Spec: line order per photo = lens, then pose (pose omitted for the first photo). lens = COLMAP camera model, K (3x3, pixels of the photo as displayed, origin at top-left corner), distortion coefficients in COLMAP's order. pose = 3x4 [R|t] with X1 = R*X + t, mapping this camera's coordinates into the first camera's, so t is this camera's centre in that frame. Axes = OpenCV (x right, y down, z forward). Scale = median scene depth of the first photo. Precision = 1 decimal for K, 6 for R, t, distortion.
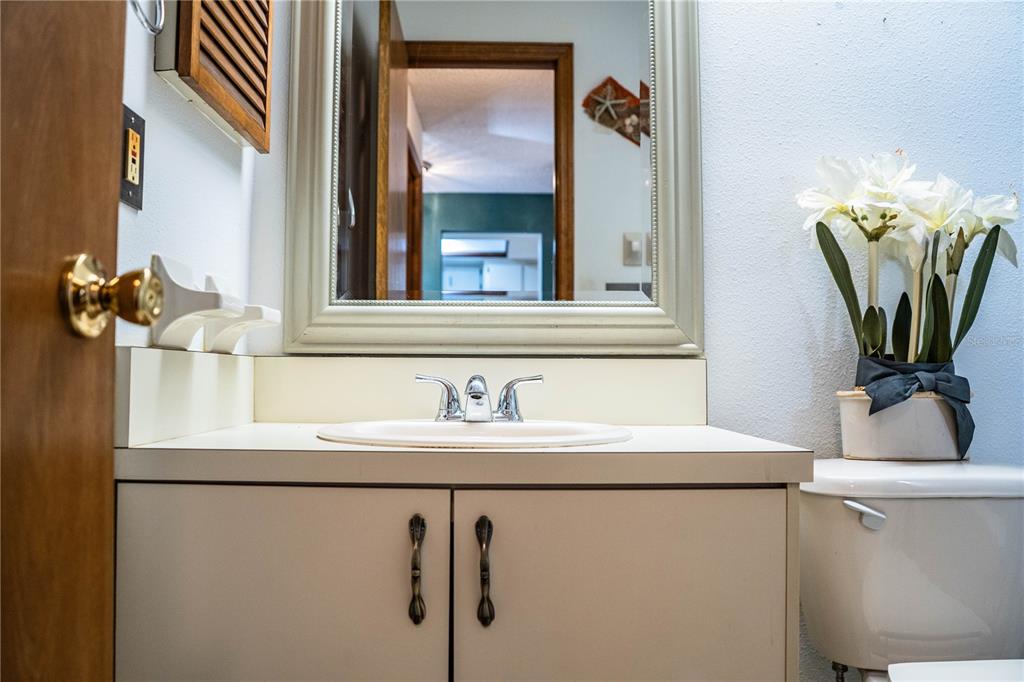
lens RADIAL K [[839.4, 0, 511.9], [0, 839.4, 341.9], [0, 0, 1]] dist [-0.105517, 0.065702]
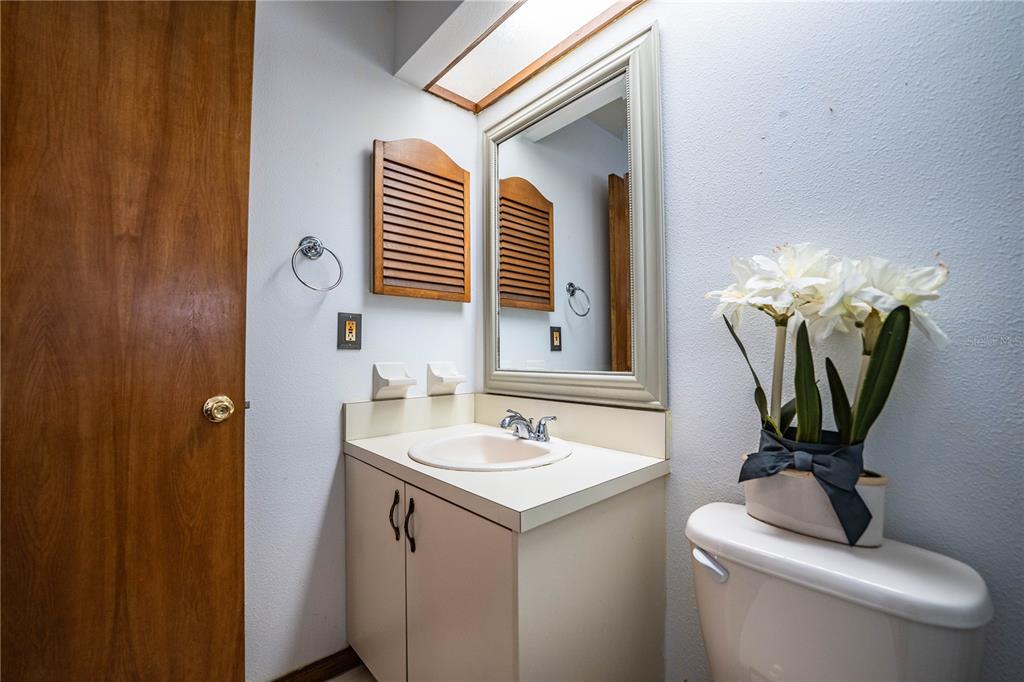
lens RADIAL K [[418.9, 0, 510.7], [0, 418.9, 346.0], [0, 0, 1]] dist [-0.024948, 0.002530]
pose [[0.659297, -0.025372, -0.751454, 0.642772], [0.039240, 0.999230, 0.000689, -0.113188], [0.750858, -0.029941, 0.659785, 0.356176]]
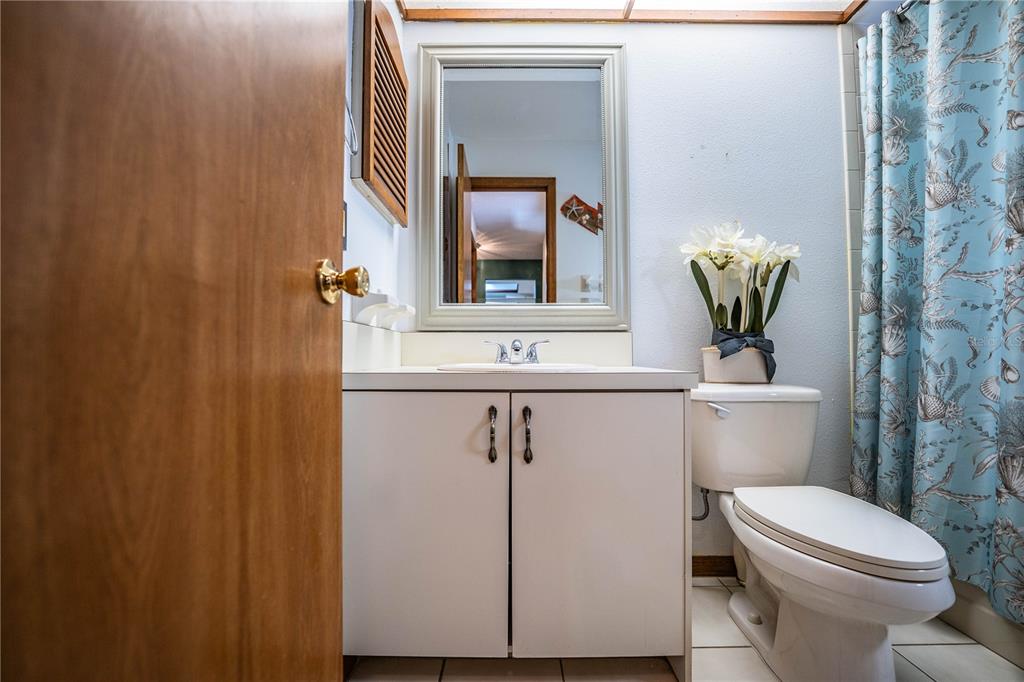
lens RADIAL K [[418.9, 0, 510.6], [0, 418.9, 345.2], [0, 0, 1]] dist [-0.024948, 0.002530]
pose [[0.999857, -0.005873, -0.015883, -0.038330], [0.006141, 0.999839, 0.016852, 0.034790], [0.015781, -0.016947, 0.999732, 0.019071]]
